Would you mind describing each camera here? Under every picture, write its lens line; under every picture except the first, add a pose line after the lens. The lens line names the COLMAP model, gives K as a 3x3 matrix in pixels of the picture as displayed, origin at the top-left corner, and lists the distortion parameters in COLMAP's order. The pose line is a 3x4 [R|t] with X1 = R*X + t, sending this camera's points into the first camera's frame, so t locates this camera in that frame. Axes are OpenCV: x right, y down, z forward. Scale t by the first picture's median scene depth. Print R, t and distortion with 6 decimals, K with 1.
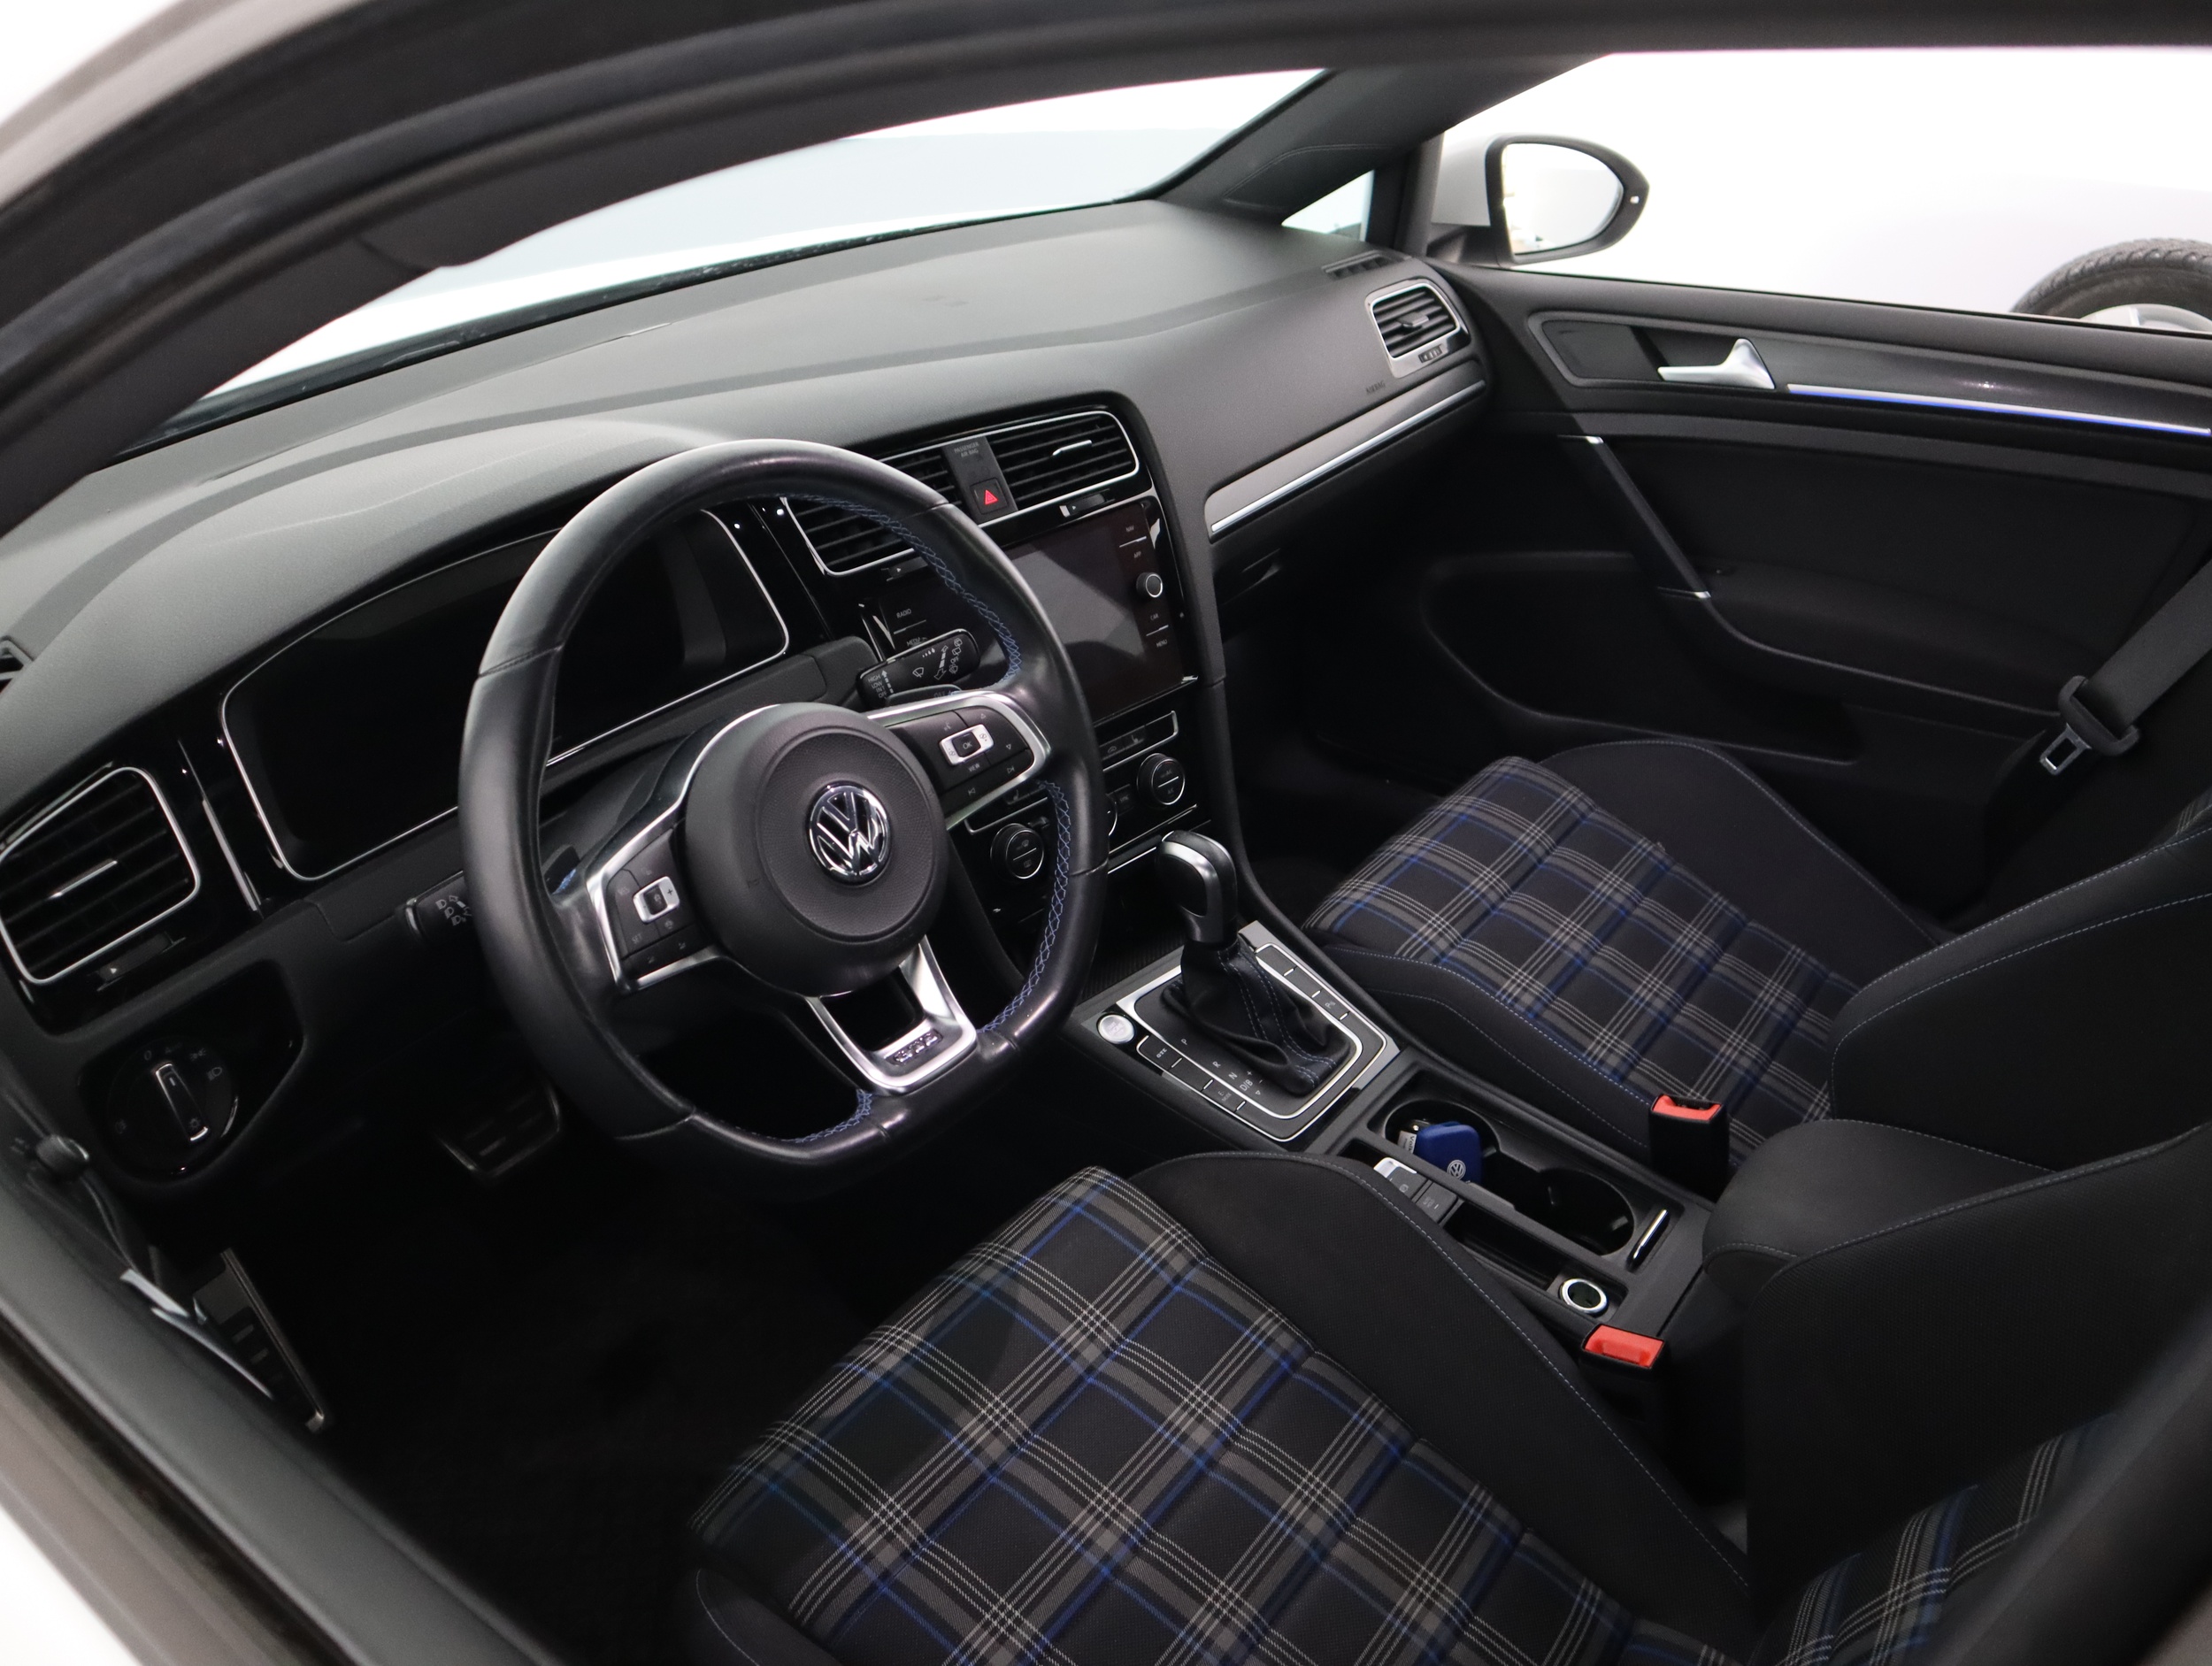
lens RADIAL K [[1732.7, 0, 1106.0], [0, 1732.7, 833.0], [0, 0, 1]] dist [-0.121189, 0.083193]
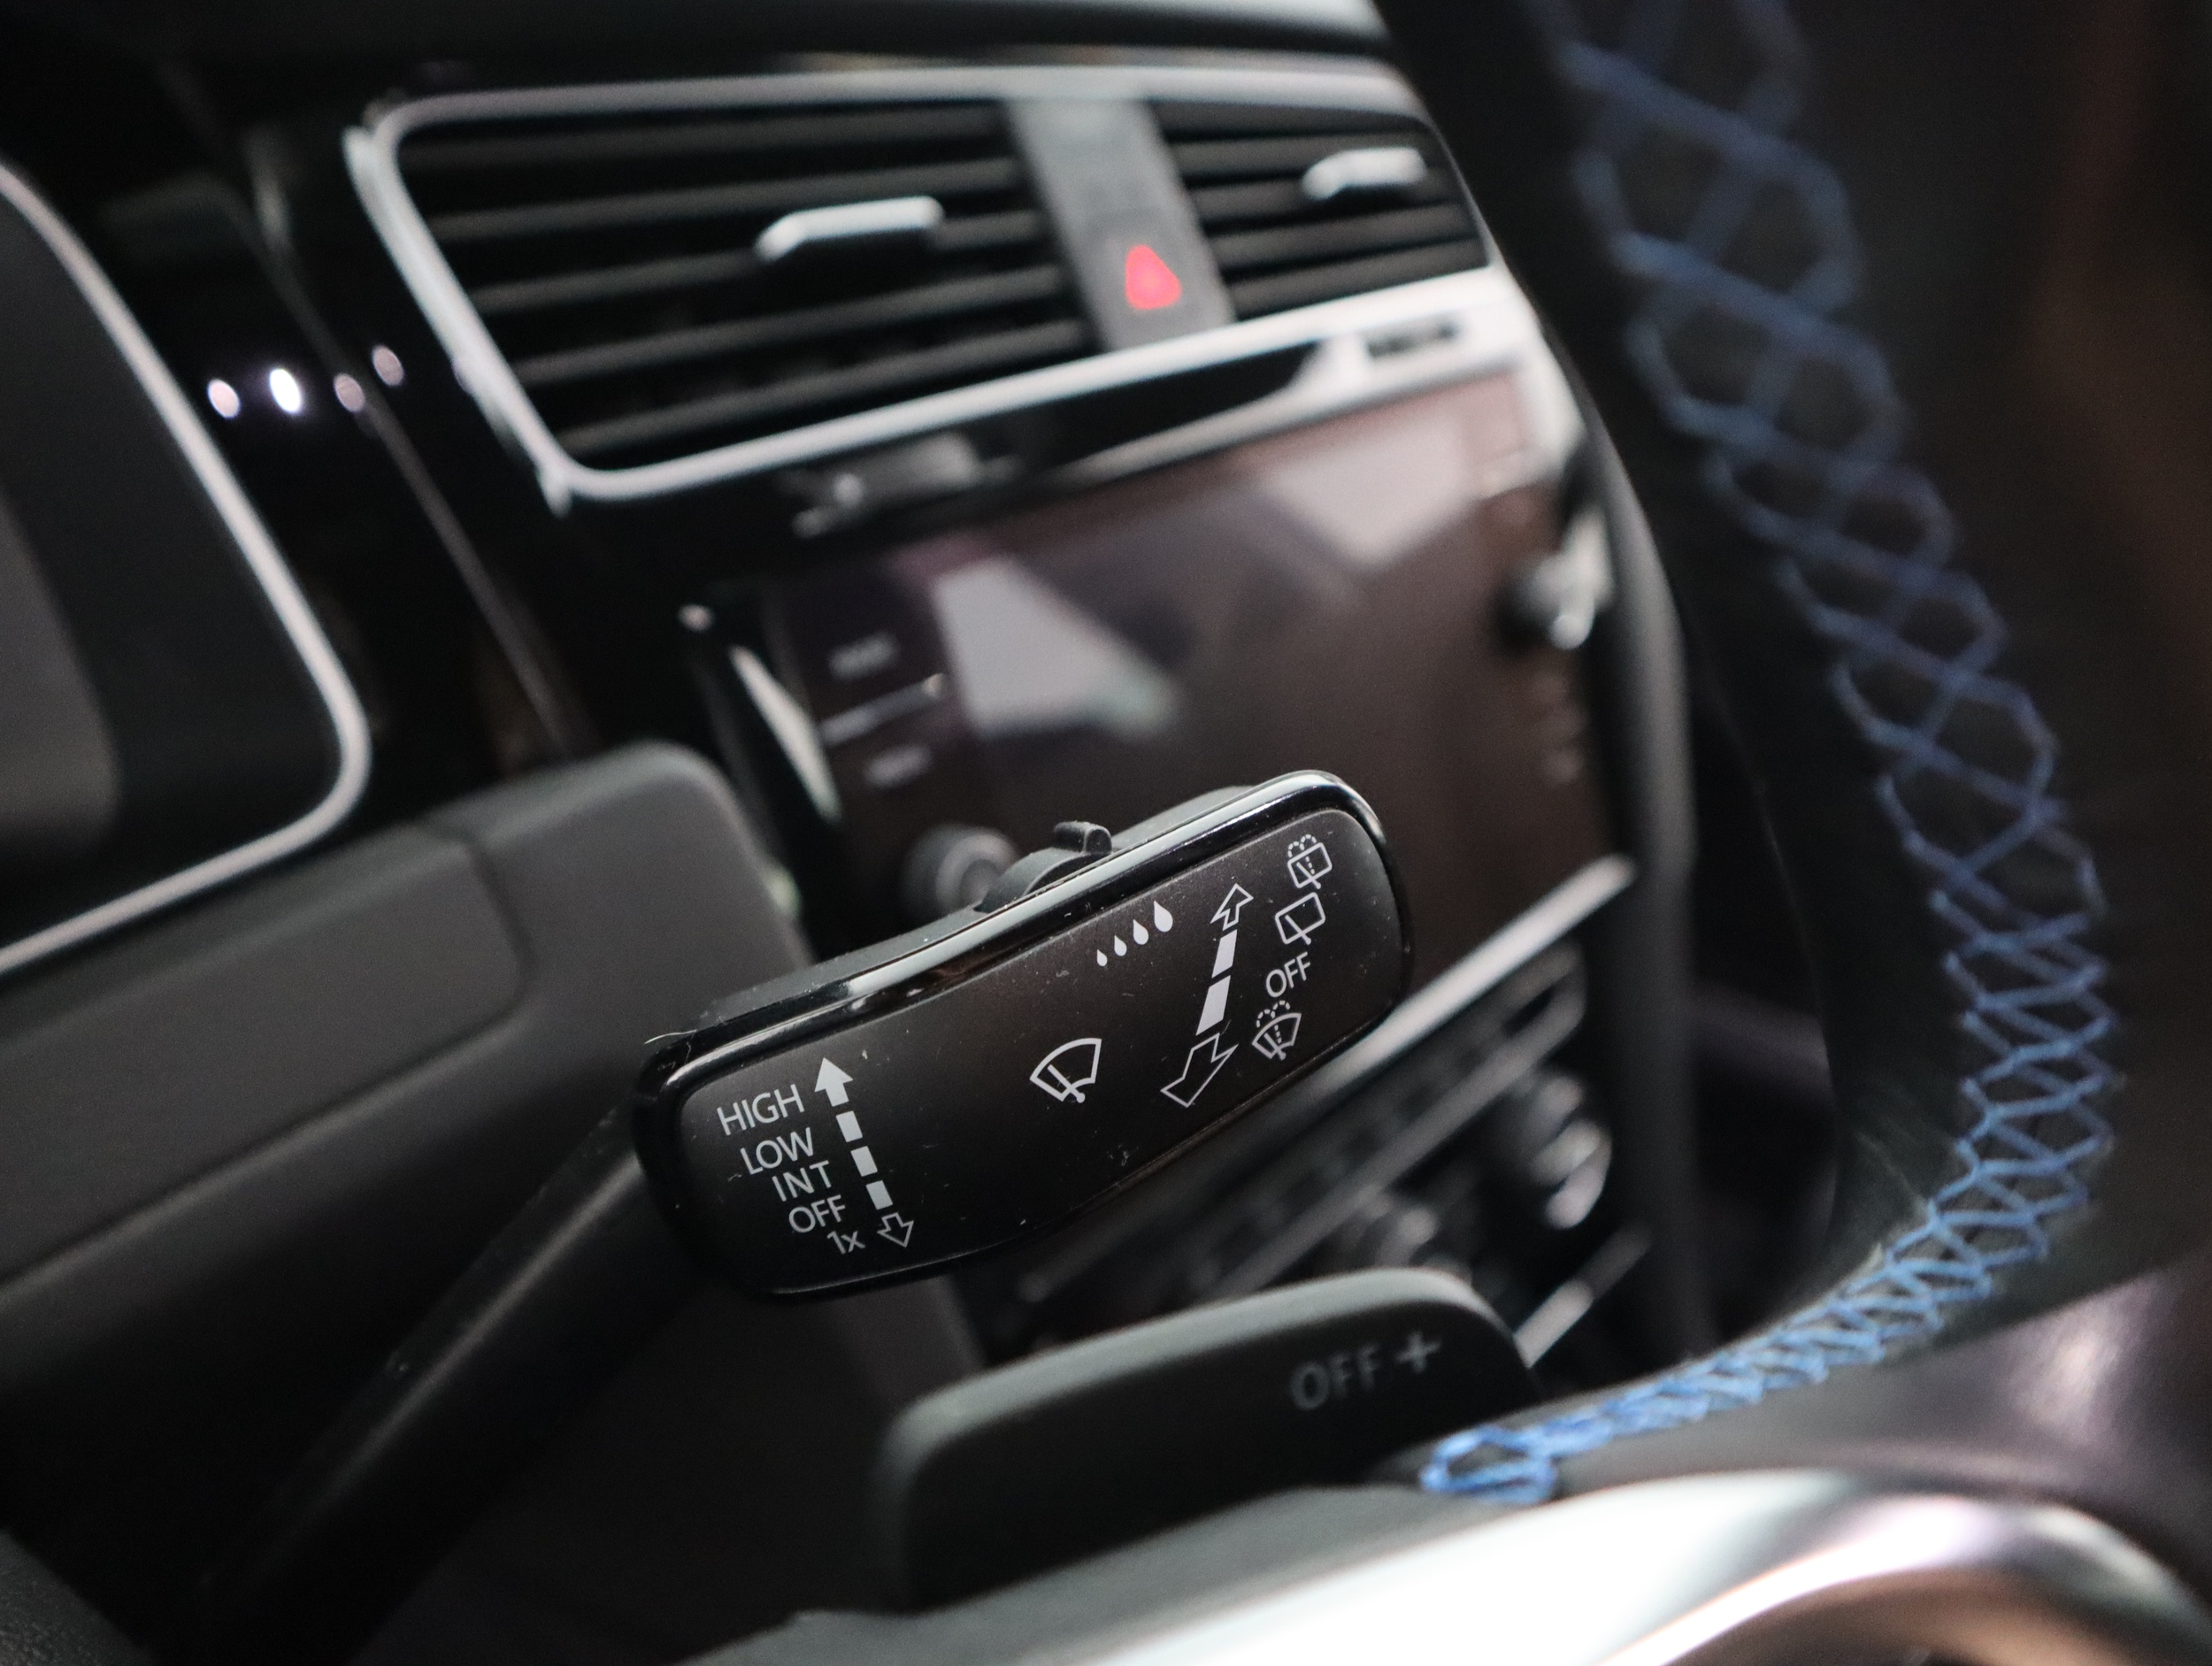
lens RADIAL K [[1732.7, 0, 1106.0], [0, 1732.7, 833.0], [0, 0, 1]] dist [-0.121189, 0.083193]
pose [[0.996154, 0.022733, 0.084620, -0.097849], [-0.020566, 0.999440, -0.026386, -0.090582], [-0.085173, 0.024544, 0.996064, 0.707787]]
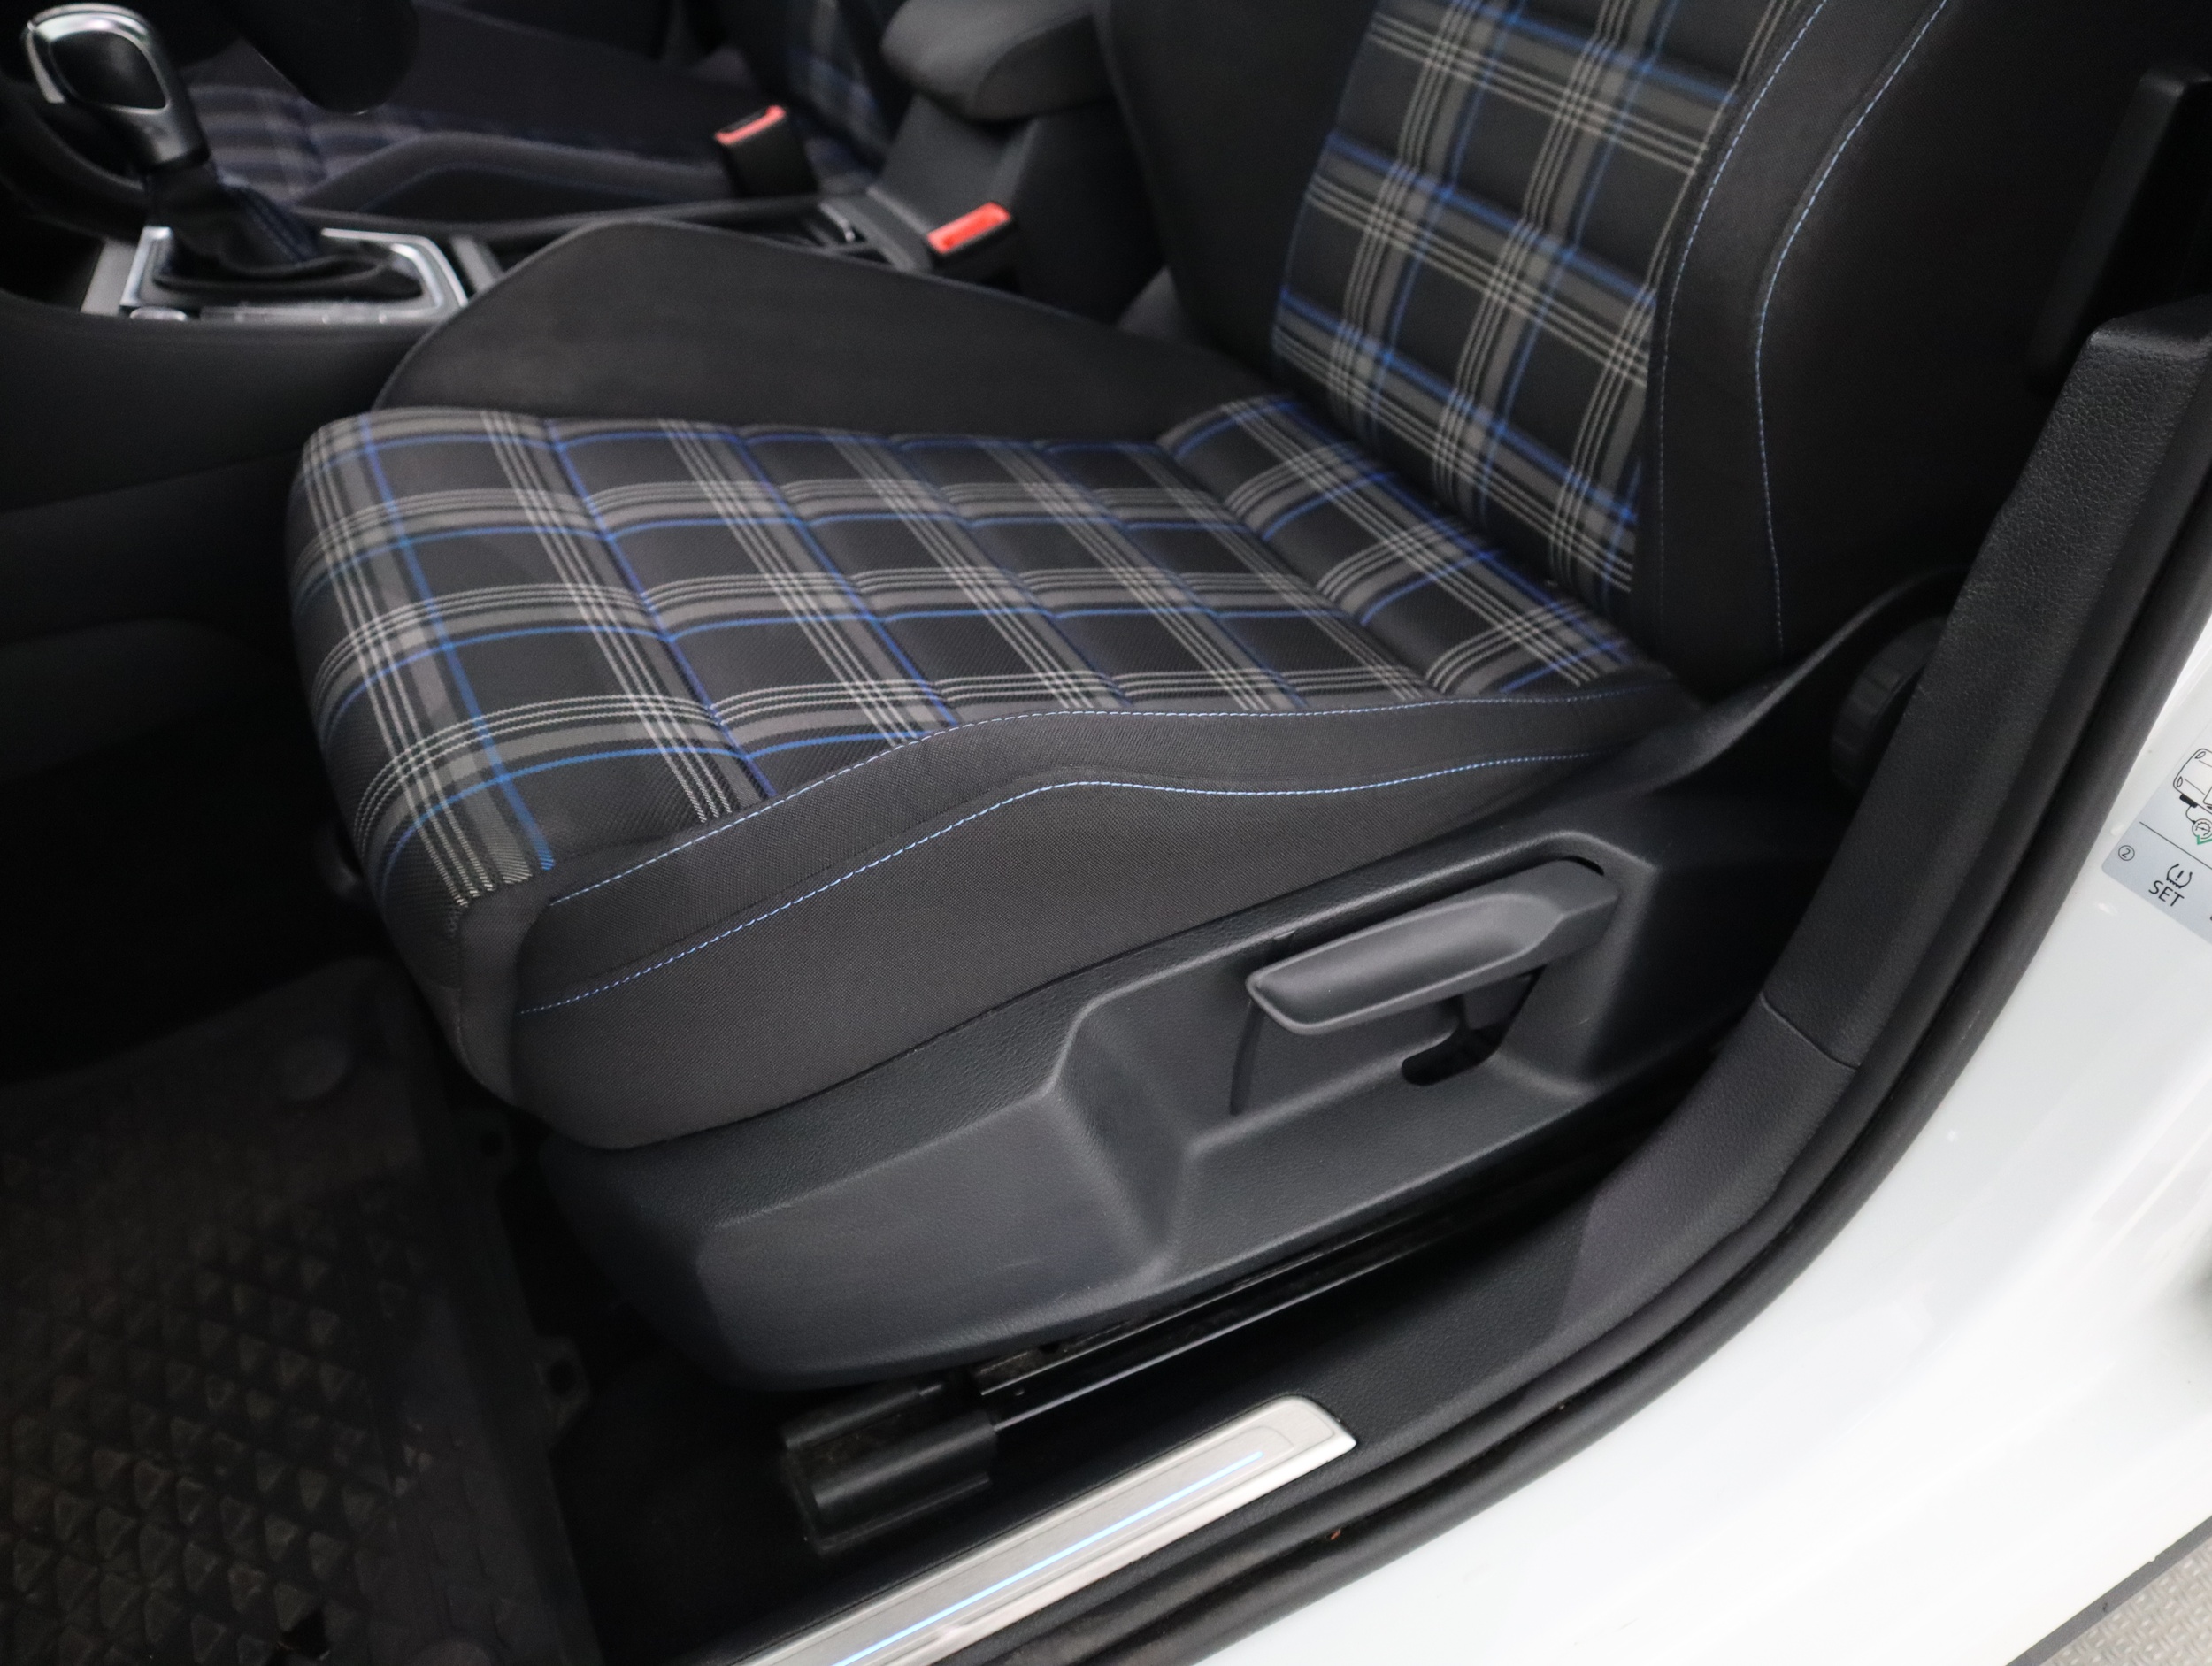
lens RADIAL K [[1732.7, 0, 1106.0], [0, 1732.7, 833.0], [0, 0, 1]] dist [-0.121189, 0.083193]
pose [[0.419358, -0.575910, 0.701760, -0.412359], [0.492917, 0.793591, 0.356715, 0.222779], [-0.762346, 0.196319, 0.616675, 0.362709]]
